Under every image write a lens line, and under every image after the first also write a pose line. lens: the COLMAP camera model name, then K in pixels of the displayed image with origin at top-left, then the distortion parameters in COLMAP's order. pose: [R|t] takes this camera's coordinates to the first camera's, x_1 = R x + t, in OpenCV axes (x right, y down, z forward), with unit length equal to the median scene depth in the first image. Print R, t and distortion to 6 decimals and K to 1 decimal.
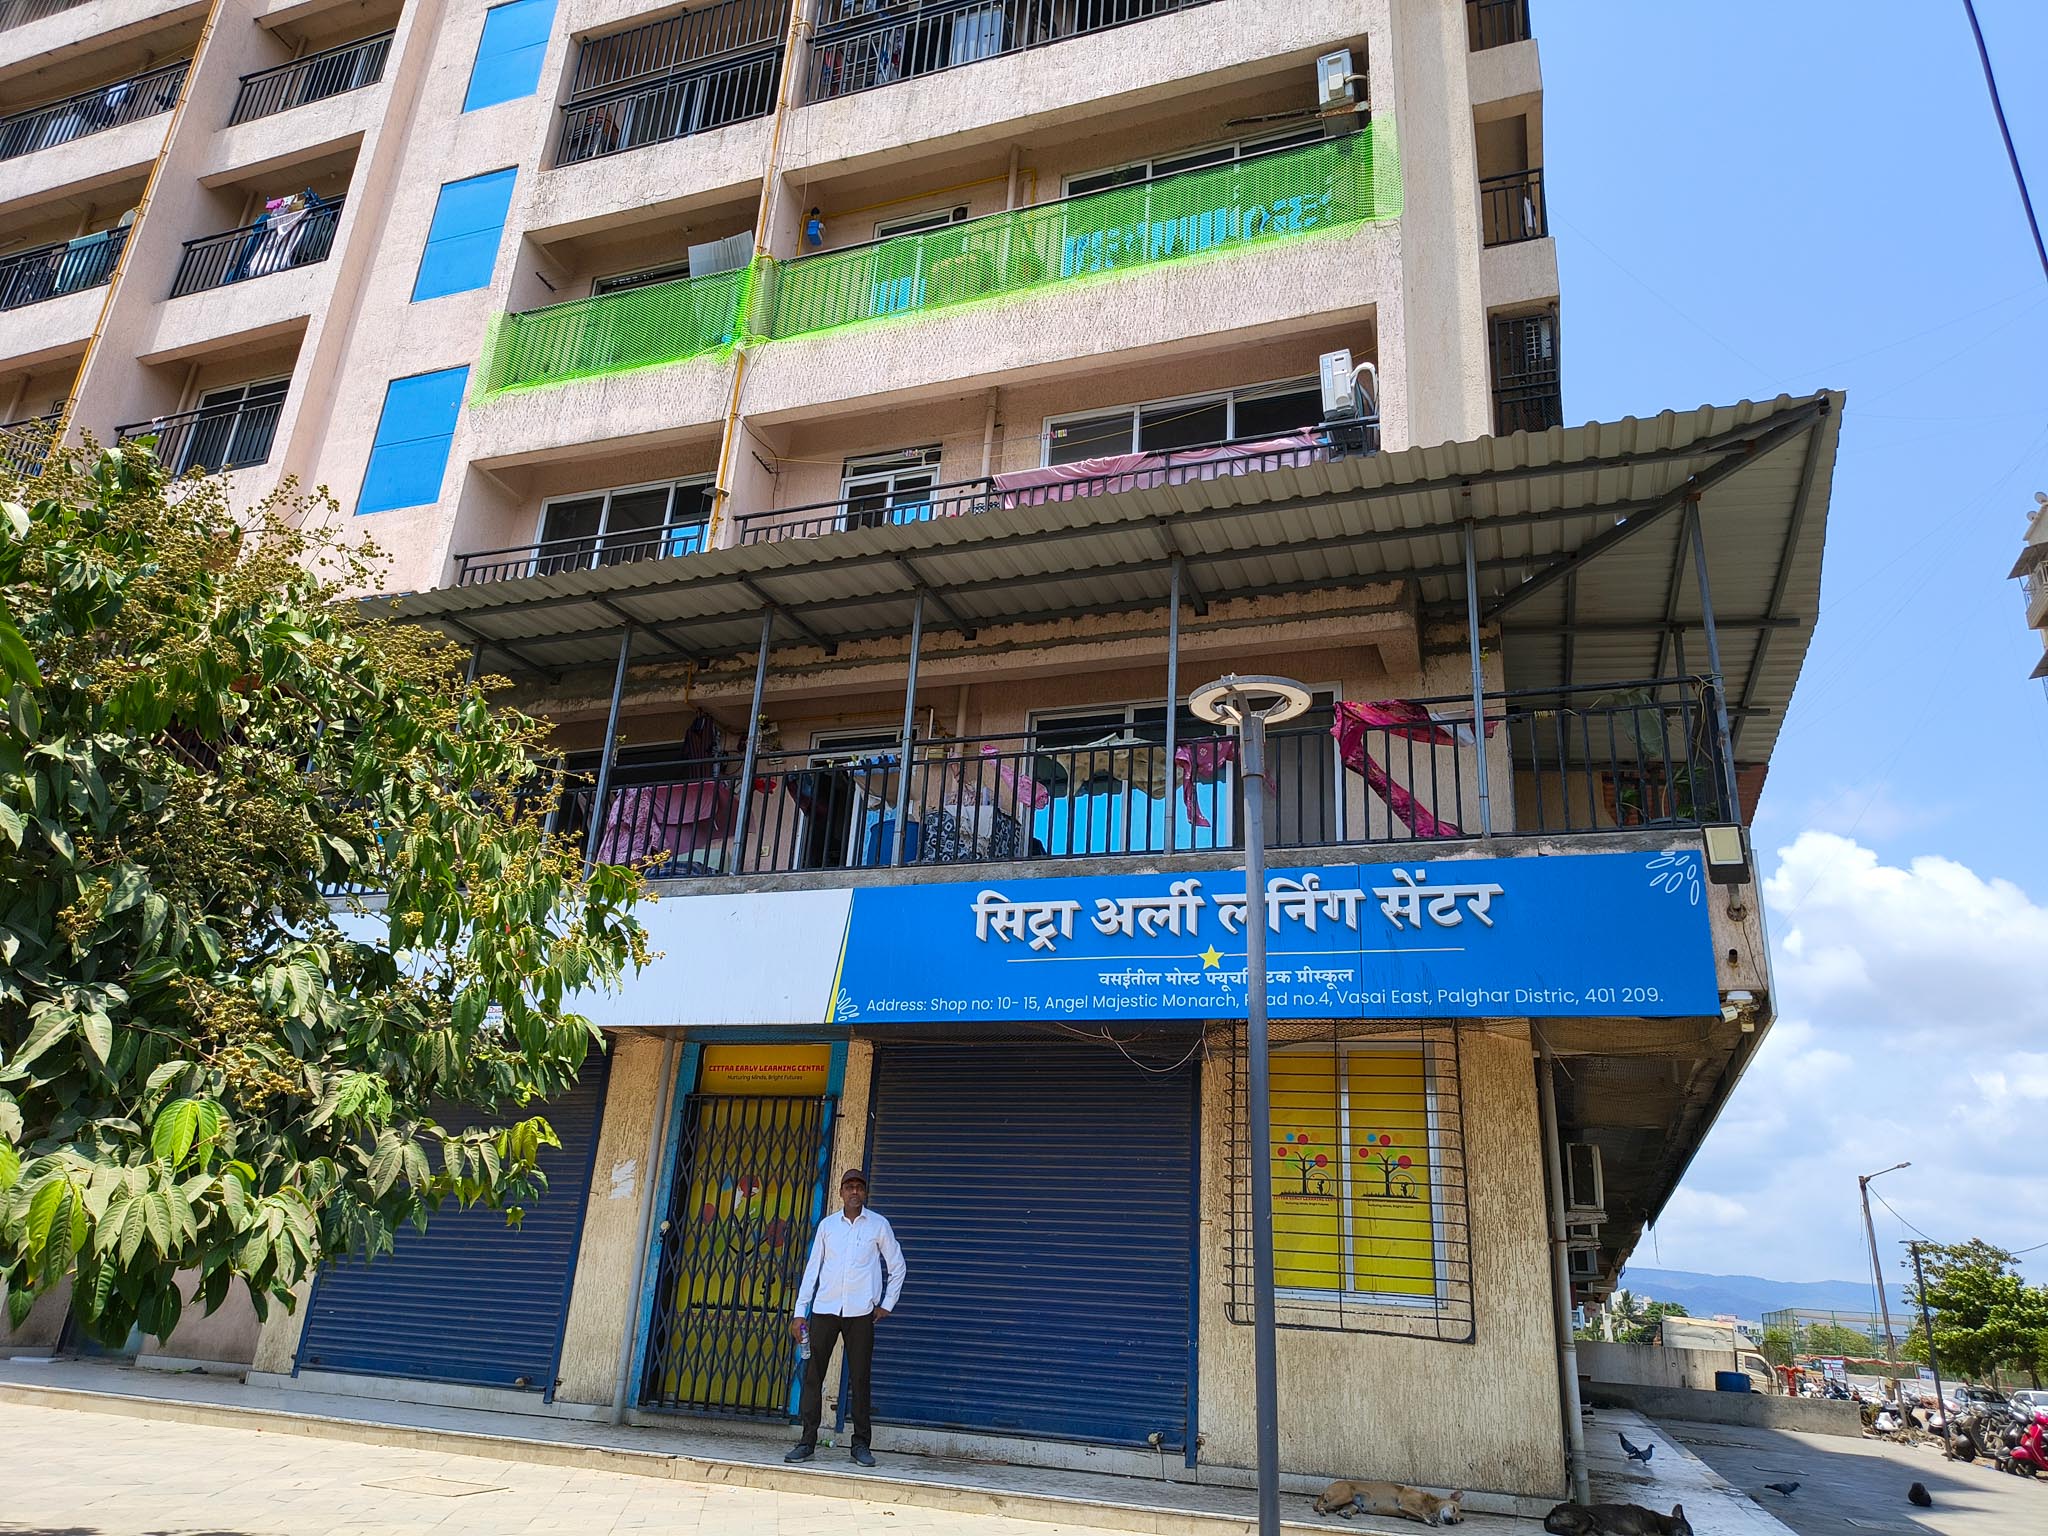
lens RADIAL K [[1432.5, 0, 1031.5], [0, 1432.5, 769.3], [0, 0, 1]] dist [0.046827, -0.051237]
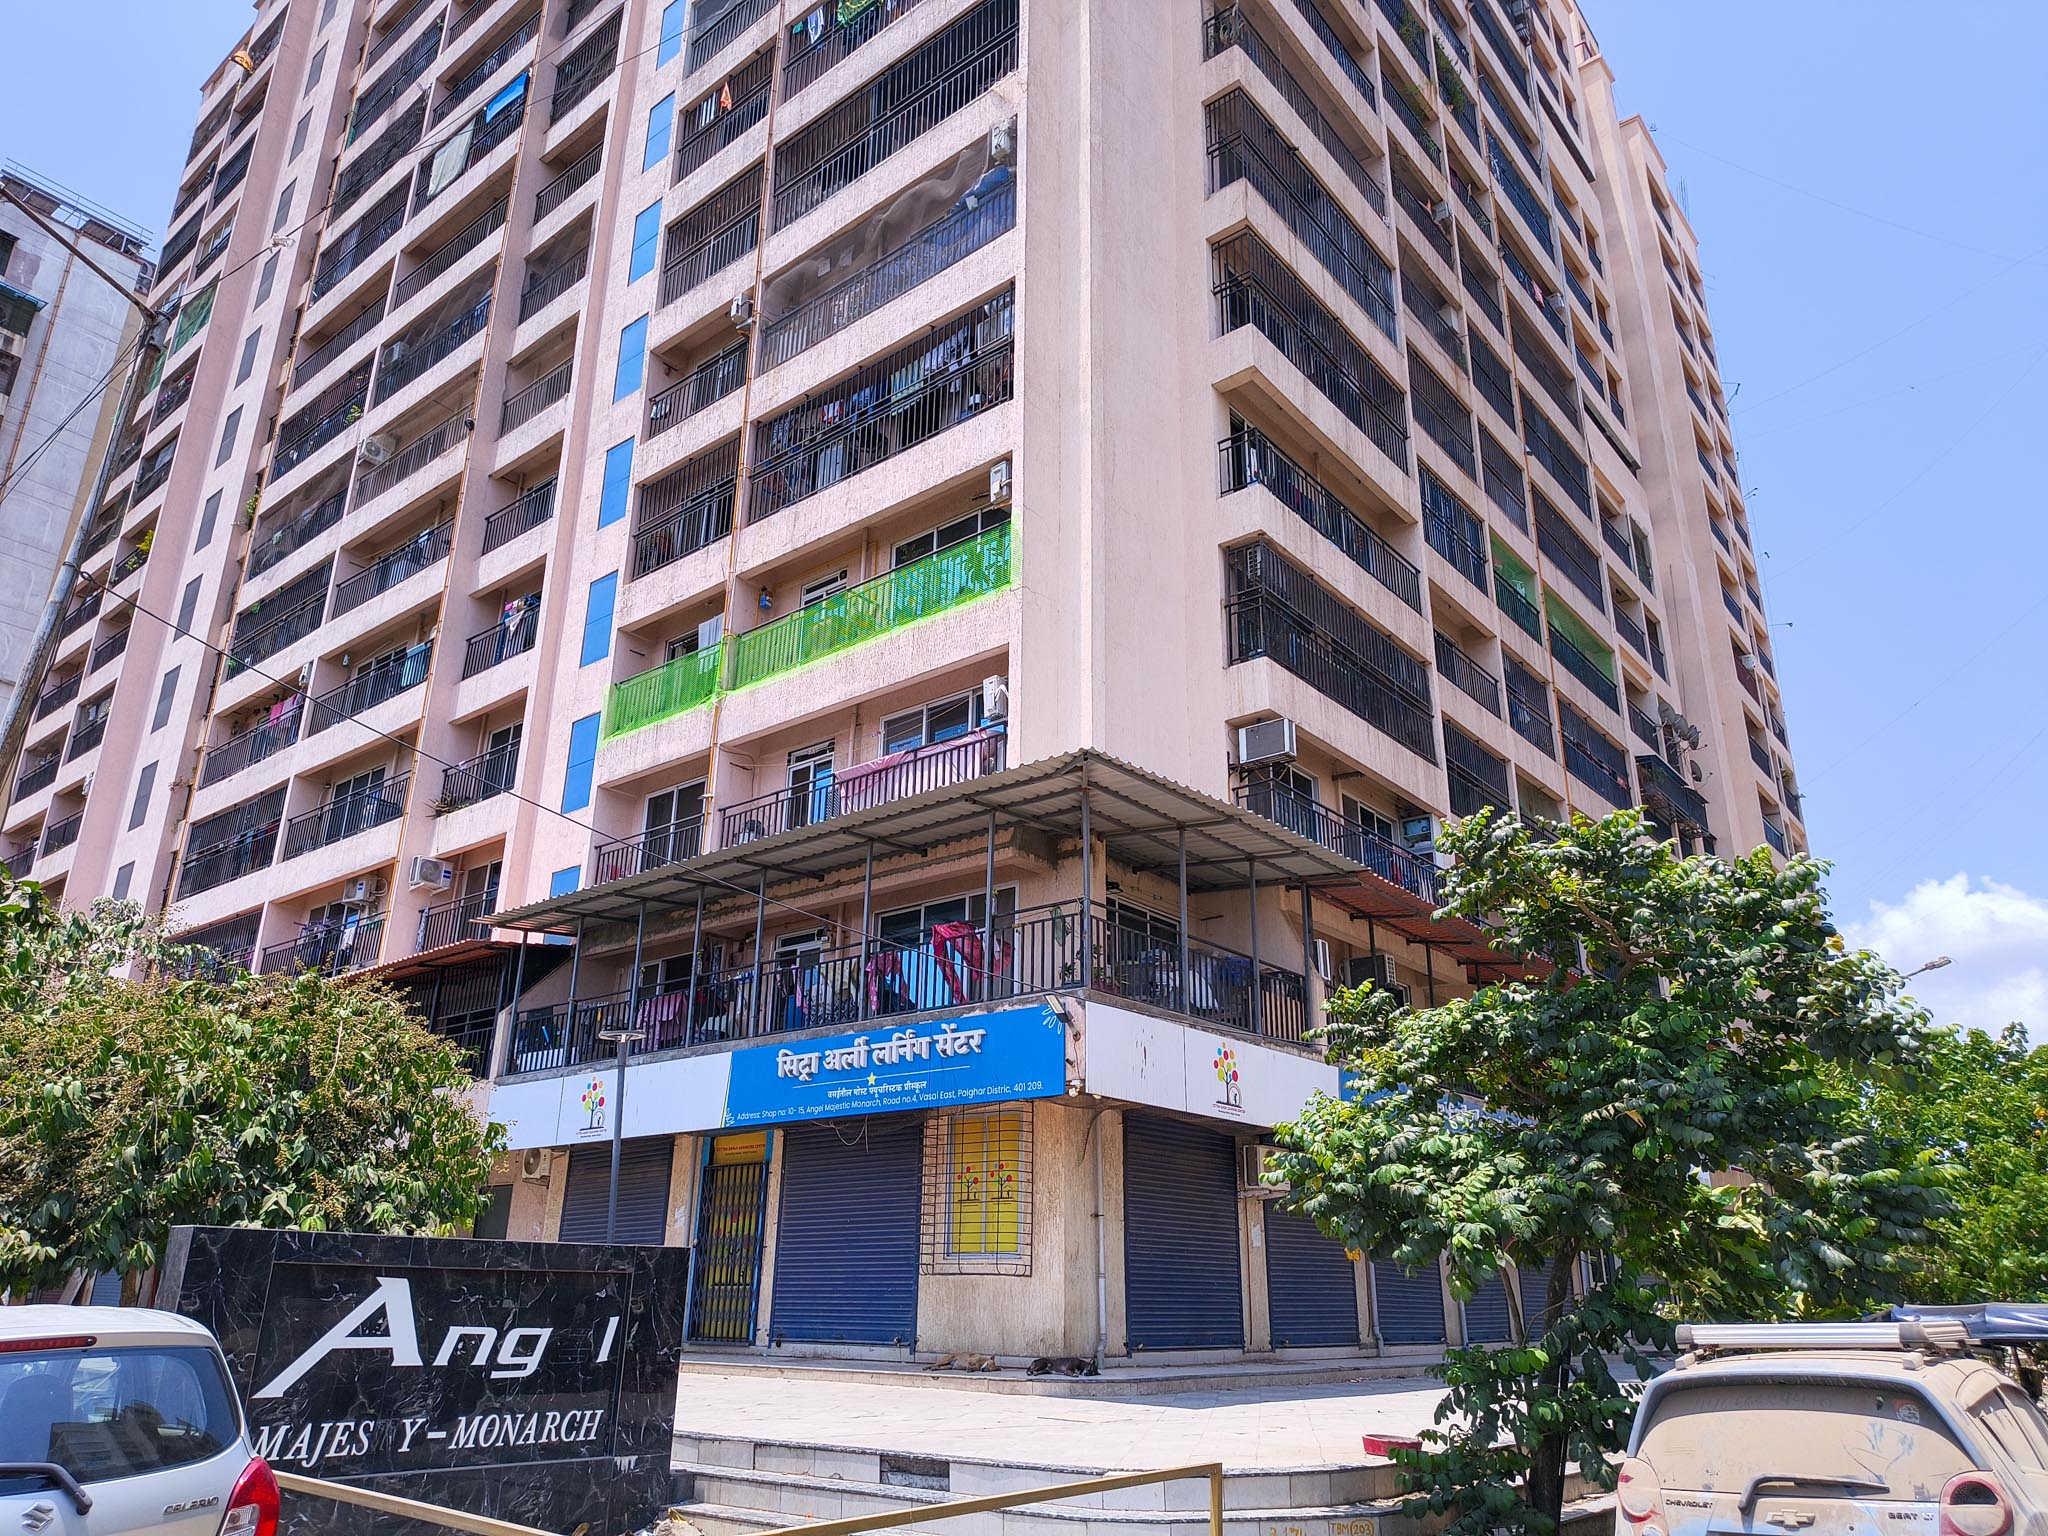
lens RADIAL K [[1432.5, 0, 1013.1], [0, 1432.5, 771.2], [0, 0, 1]] dist [0.046827, -0.051237]
pose [[0.938897, -0.164724, -0.302224, 0.754827], [0.165379, 0.985947, -0.023609, -0.152736], [0.301866, -0.027815, 0.952945, -0.572473]]
